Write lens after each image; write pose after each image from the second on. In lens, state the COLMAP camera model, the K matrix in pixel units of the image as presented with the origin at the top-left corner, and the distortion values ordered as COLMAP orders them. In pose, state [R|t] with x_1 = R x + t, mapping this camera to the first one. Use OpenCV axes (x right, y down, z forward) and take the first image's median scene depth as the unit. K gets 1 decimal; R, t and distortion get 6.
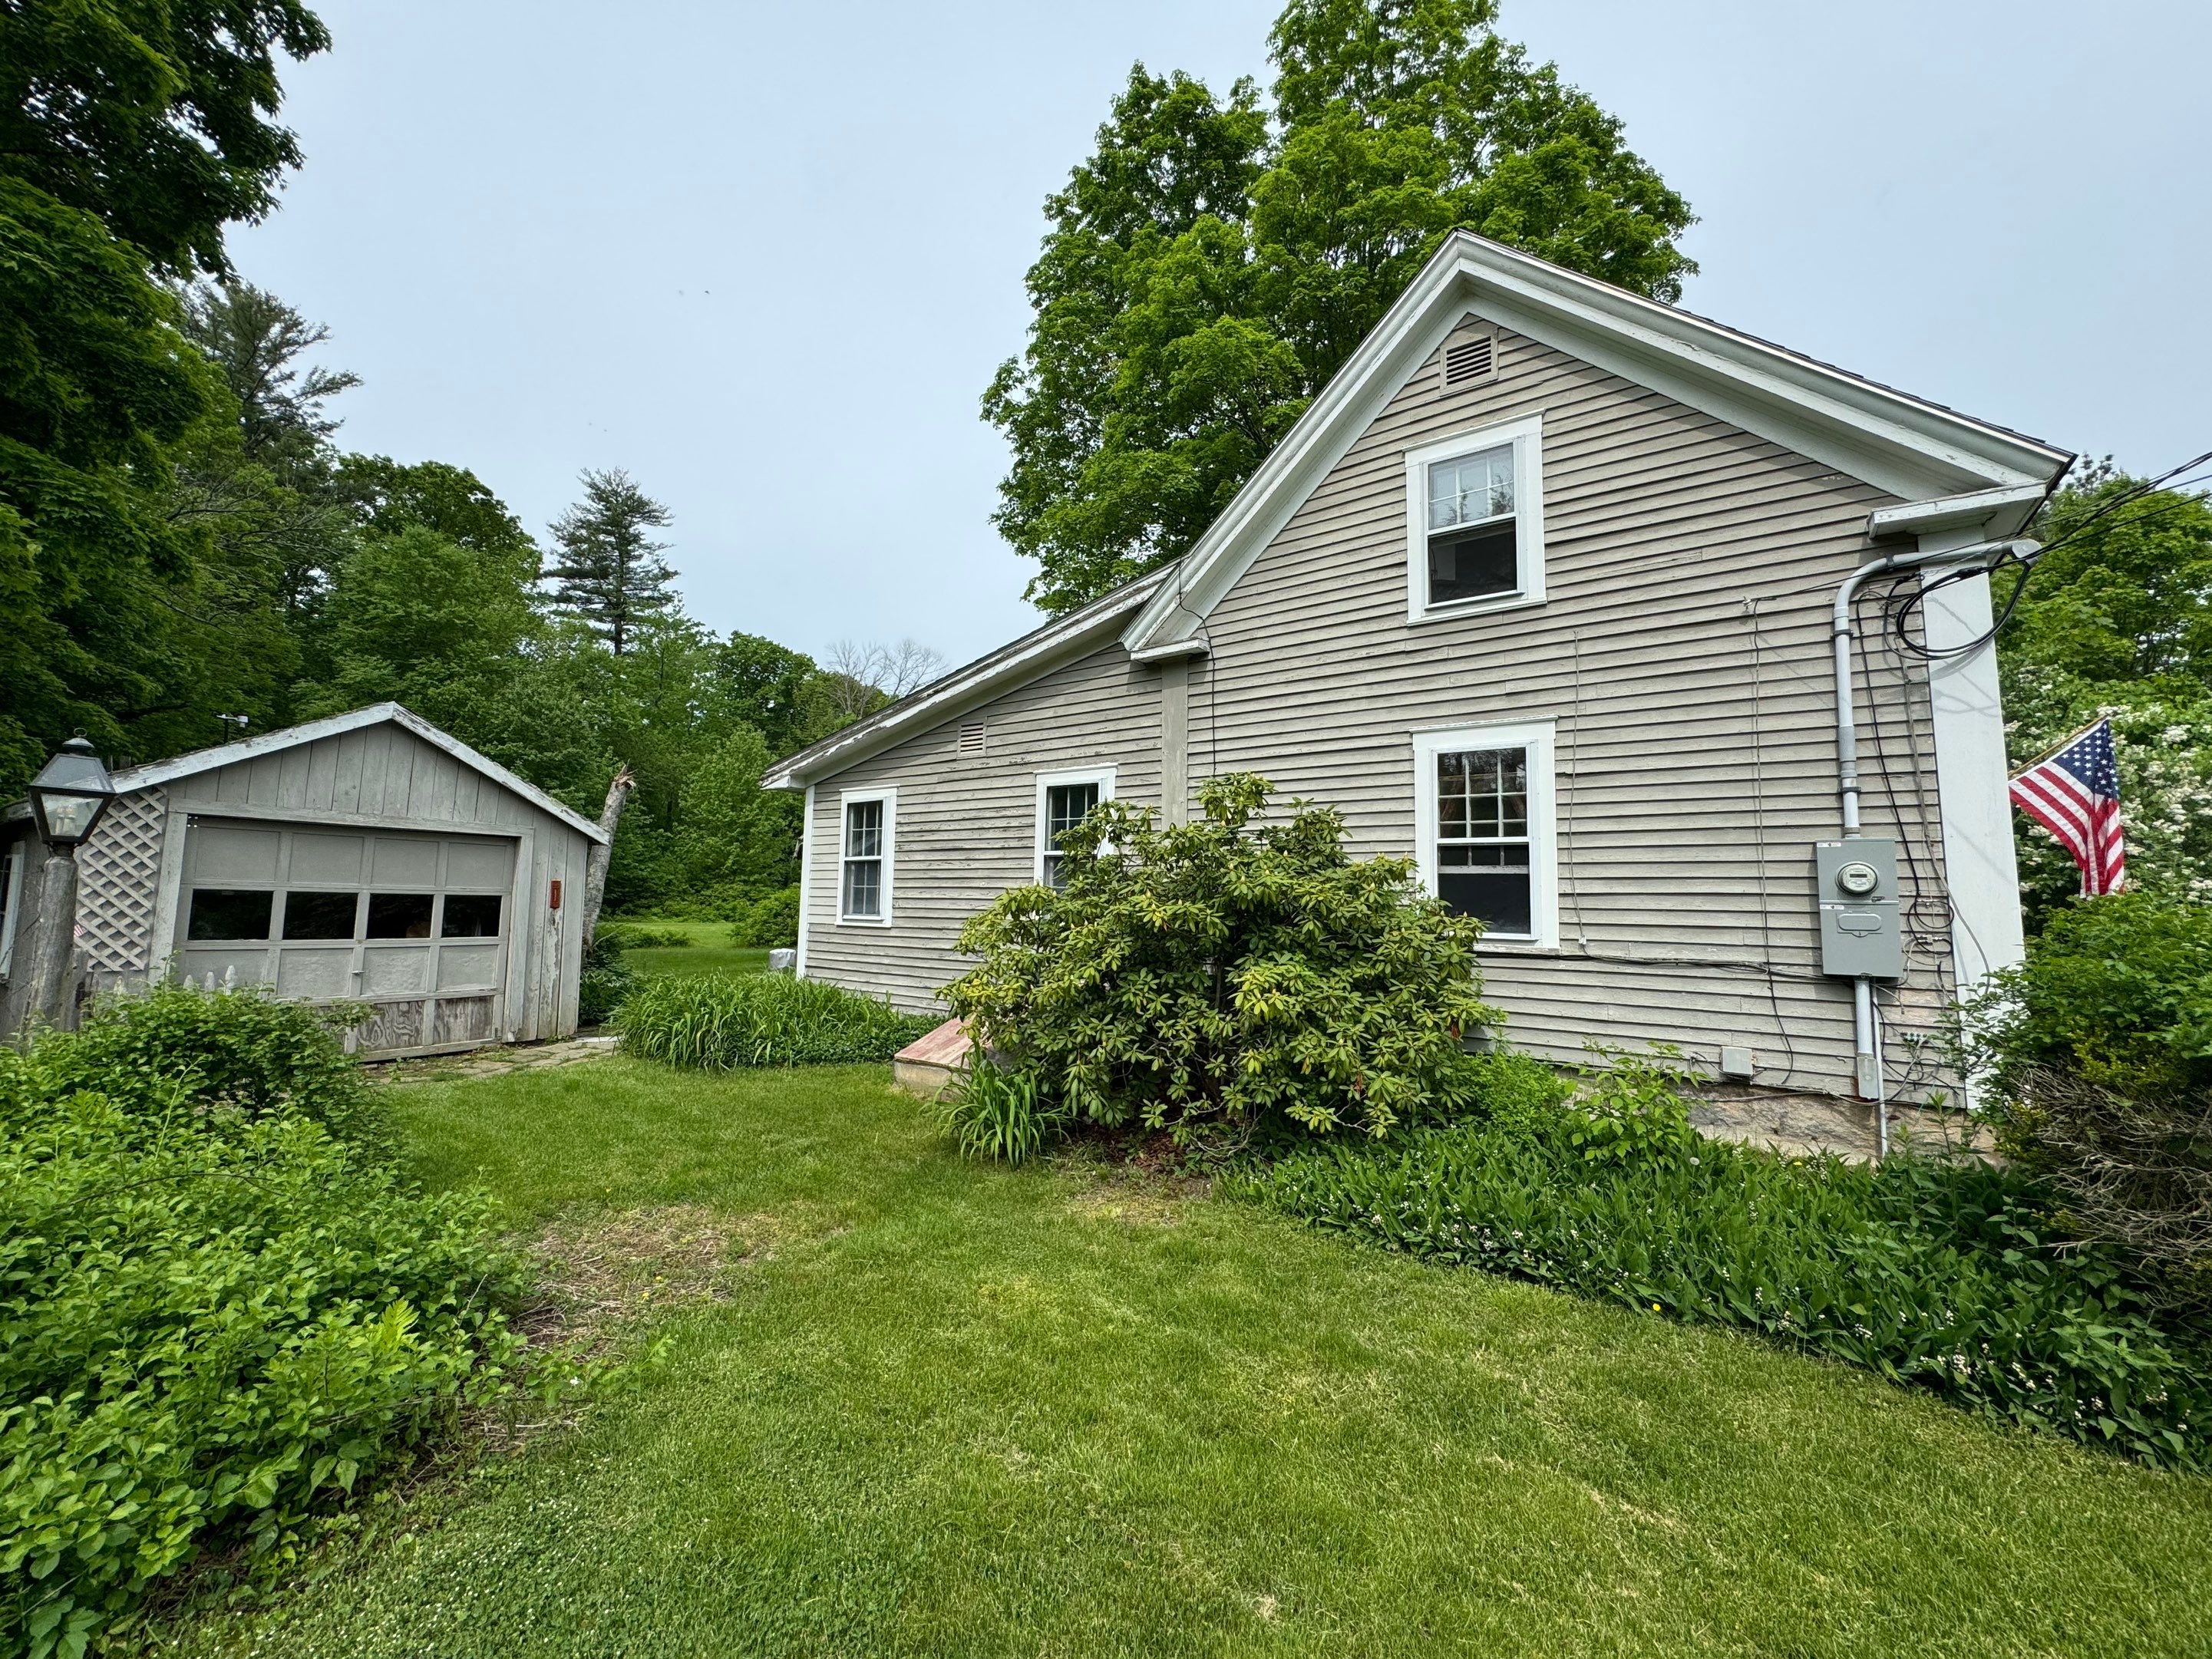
lens RADIAL K [[875.6, 0, 1099.4], [0, 875.6, 837.0], [0, 0, 1]] dist [-0.002626, 0.000051]
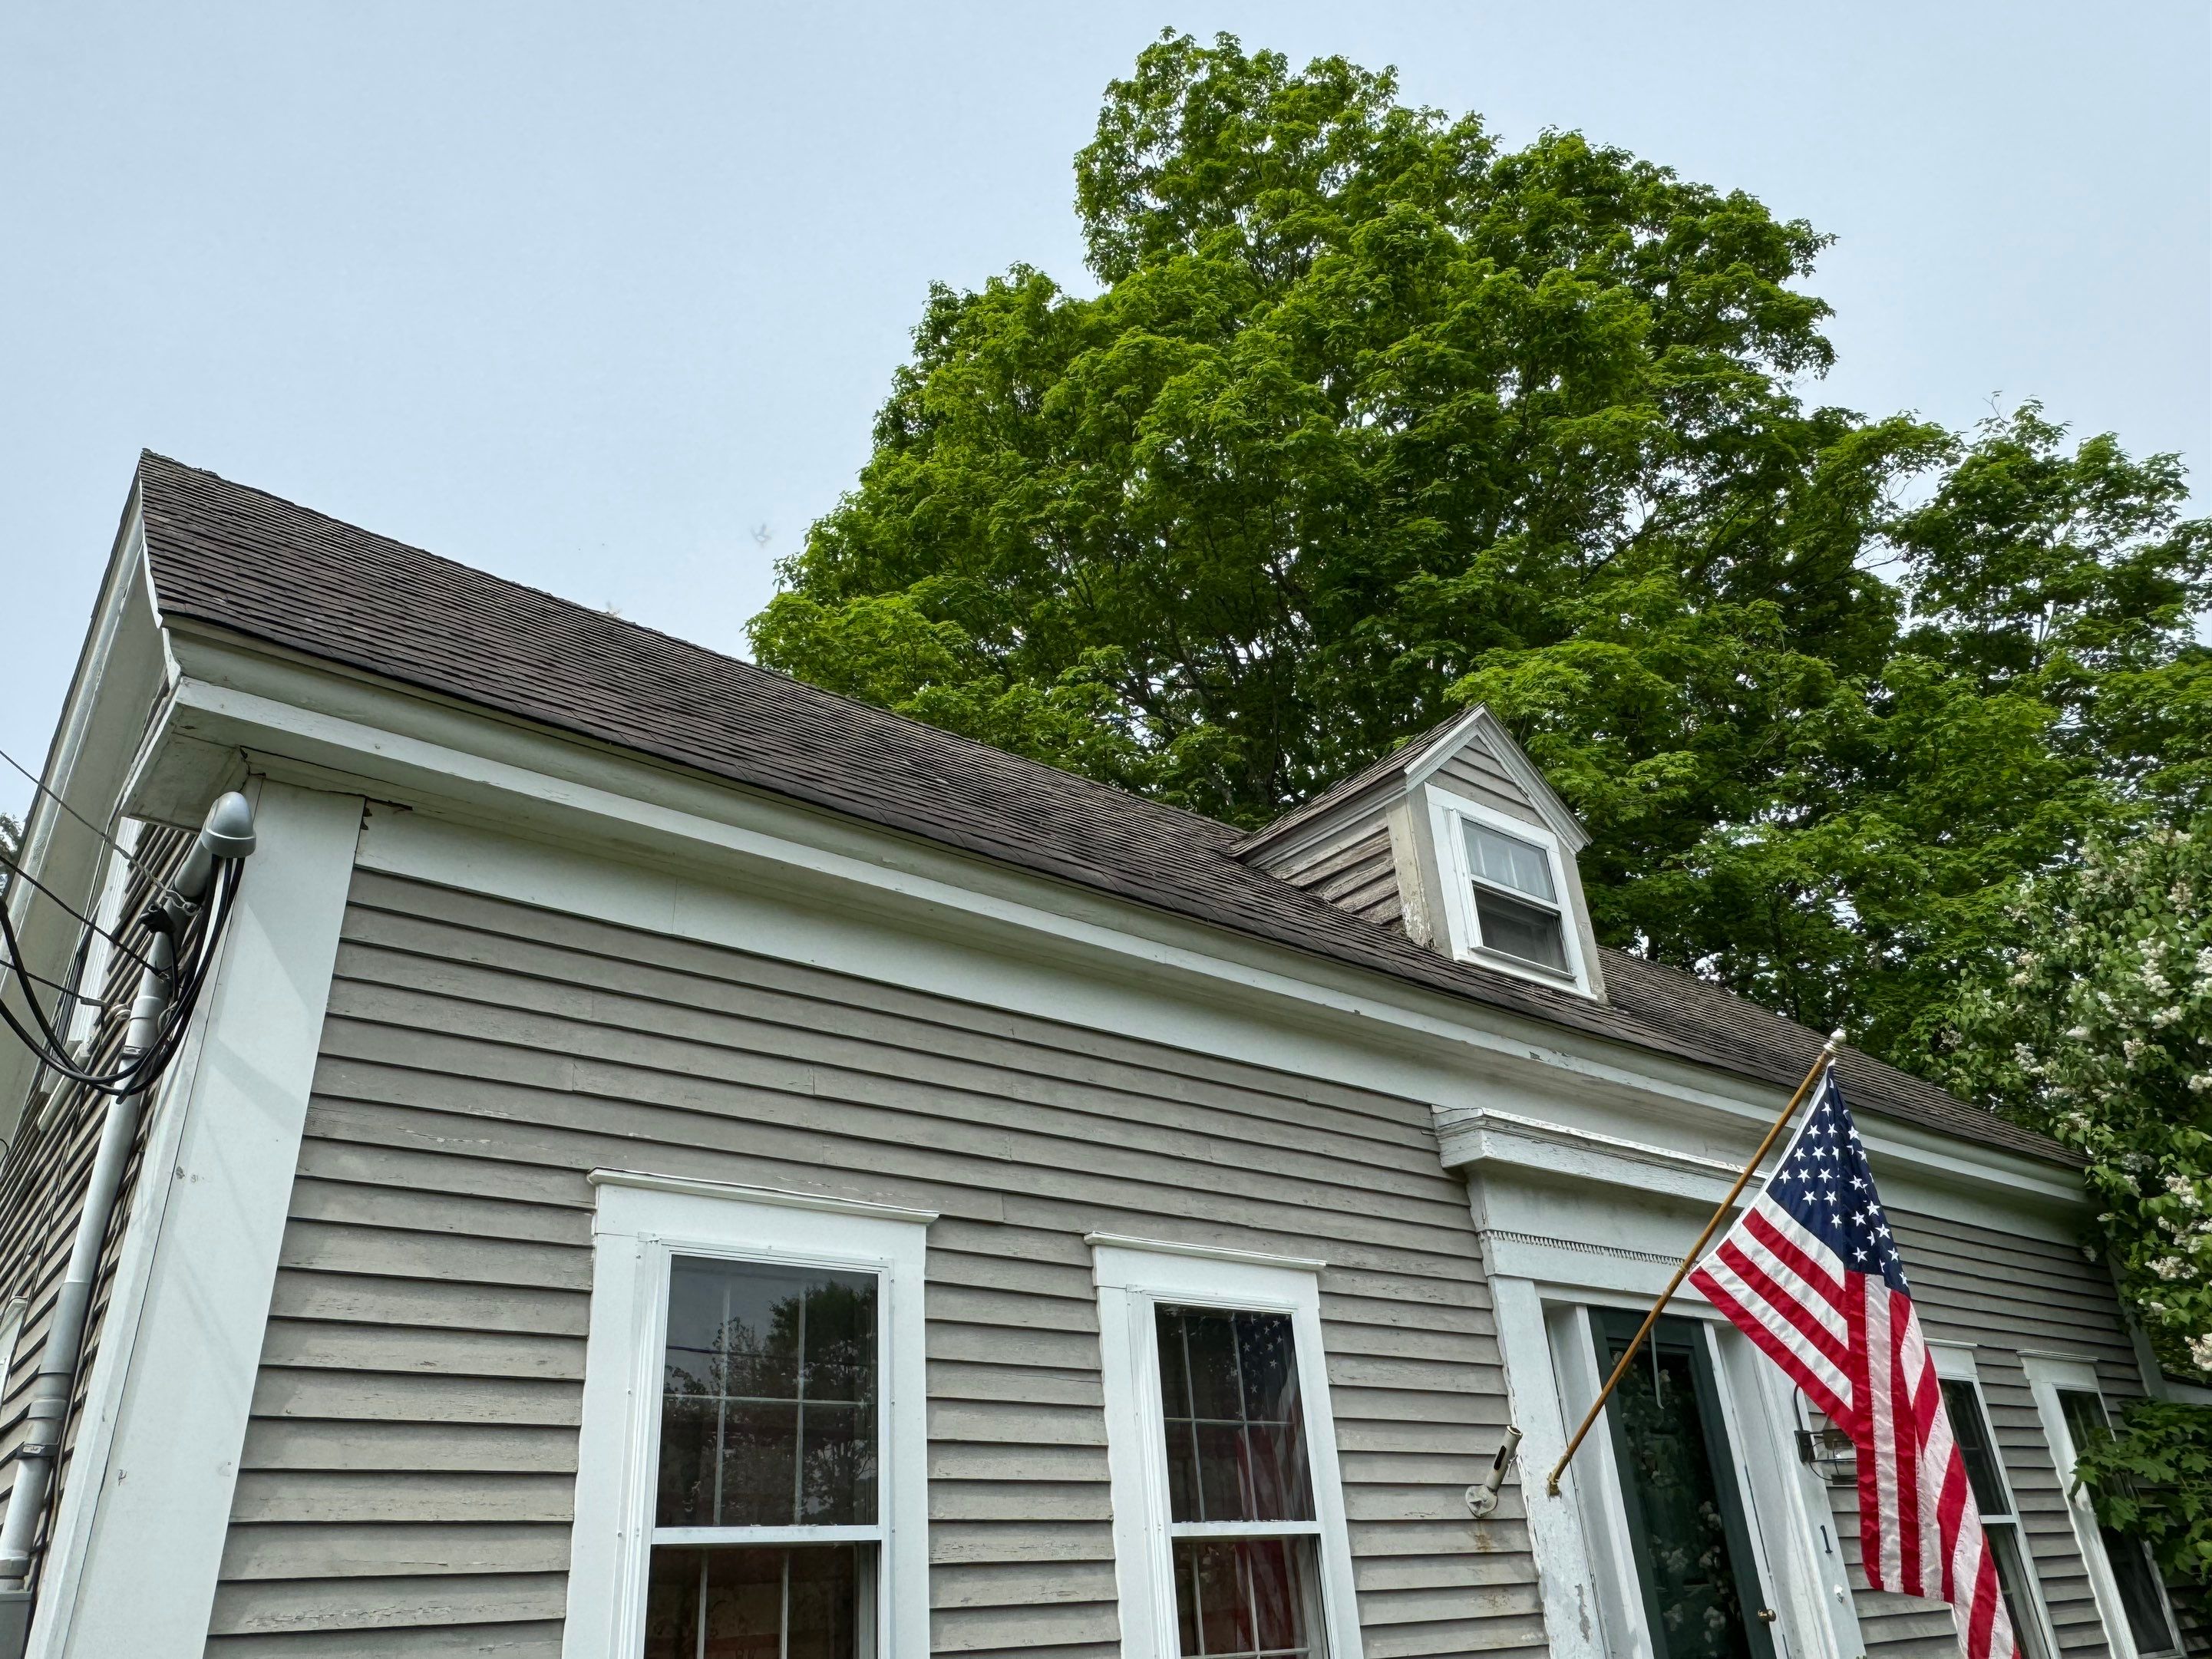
lens RADIAL K [[1533.6, 0, 1099.4], [0, 1533.6, 838.4], [0, 0, 1]] dist [-0.003061, 0.002413]
pose [[0.958666, -0.191512, -0.210437, 0.809436], [0.098566, 0.917309, -0.385784, -0.000993], [0.266918, 0.349096, 0.898269, 0.229437]]
